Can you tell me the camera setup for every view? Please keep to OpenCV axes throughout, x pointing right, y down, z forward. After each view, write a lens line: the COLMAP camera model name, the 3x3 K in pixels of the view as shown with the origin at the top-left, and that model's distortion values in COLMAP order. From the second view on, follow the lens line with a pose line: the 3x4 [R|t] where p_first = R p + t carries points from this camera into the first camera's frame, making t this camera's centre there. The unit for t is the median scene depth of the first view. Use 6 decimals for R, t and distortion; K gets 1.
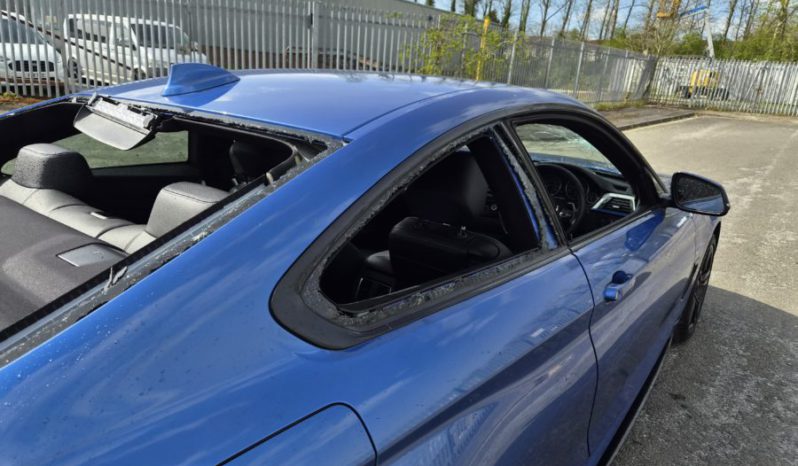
lens RADIAL K [[540.2, 0, 396.1], [0, 540.2, 233.4], [0, 0, 1]] dist [0.064245, -0.048256]
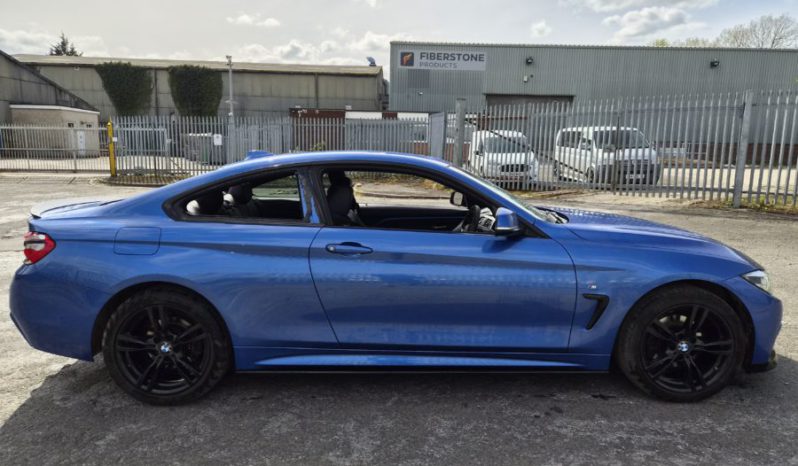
lens RADIAL K [[540.2, 0, 408.9], [0, 540.2, 225.4], [0, 0, 1]] dist [0.064245, -0.048256]
pose [[0.613192, 0.047137, -0.788526, 0.258719], [-0.197598, 0.975636, -0.095339, 0.019864], [0.764820, 0.214272, 0.607566, -0.002227]]
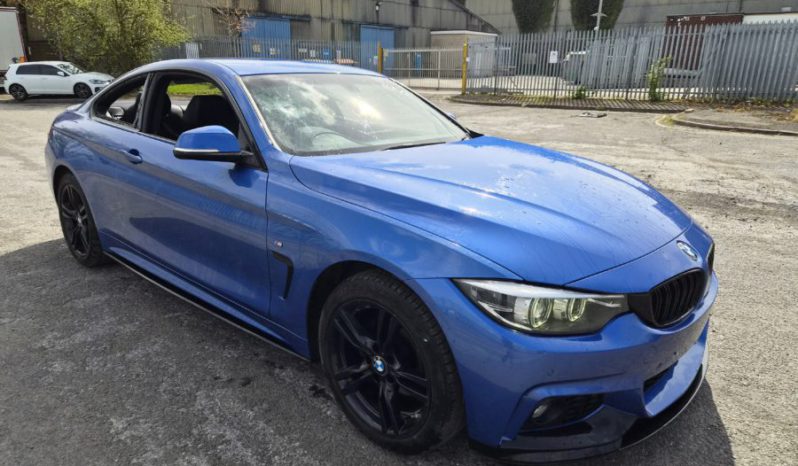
lens RADIAL K [[540.2, 0, 392.7], [0, 540.2, 227.4], [0, 0, 1]] dist [0.064245, -0.048256]
pose [[-0.087241, 0.216511, -0.972374, 0.287385], [-0.301742, 0.924499, 0.232923, -0.050654], [0.949390, 0.313727, -0.015324, 0.251406]]
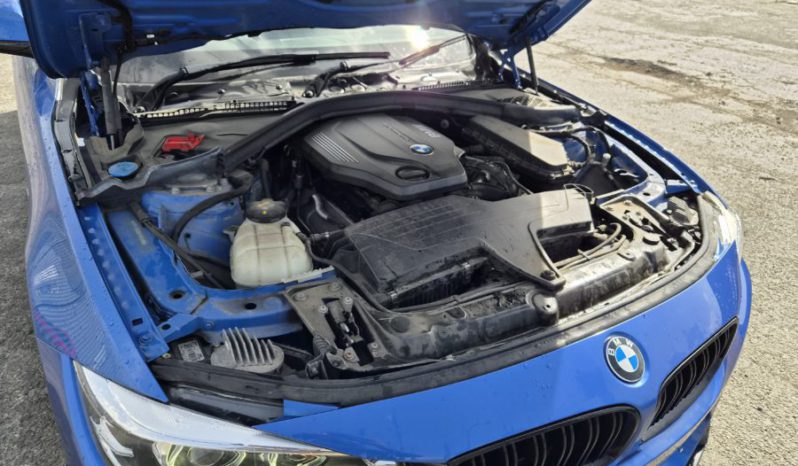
lens RADIAL K [[540.2, 0, 397.3], [0, 540.2, 231.4], [0, 0, 1]] dist [0.064245, -0.048256]
pose [[-0.365856, 0.397162, -0.841672, 0.195530], [-0.343981, 0.782625, 0.518820, -0.078893], [0.864770, 0.479333, -0.149711, 0.308639]]
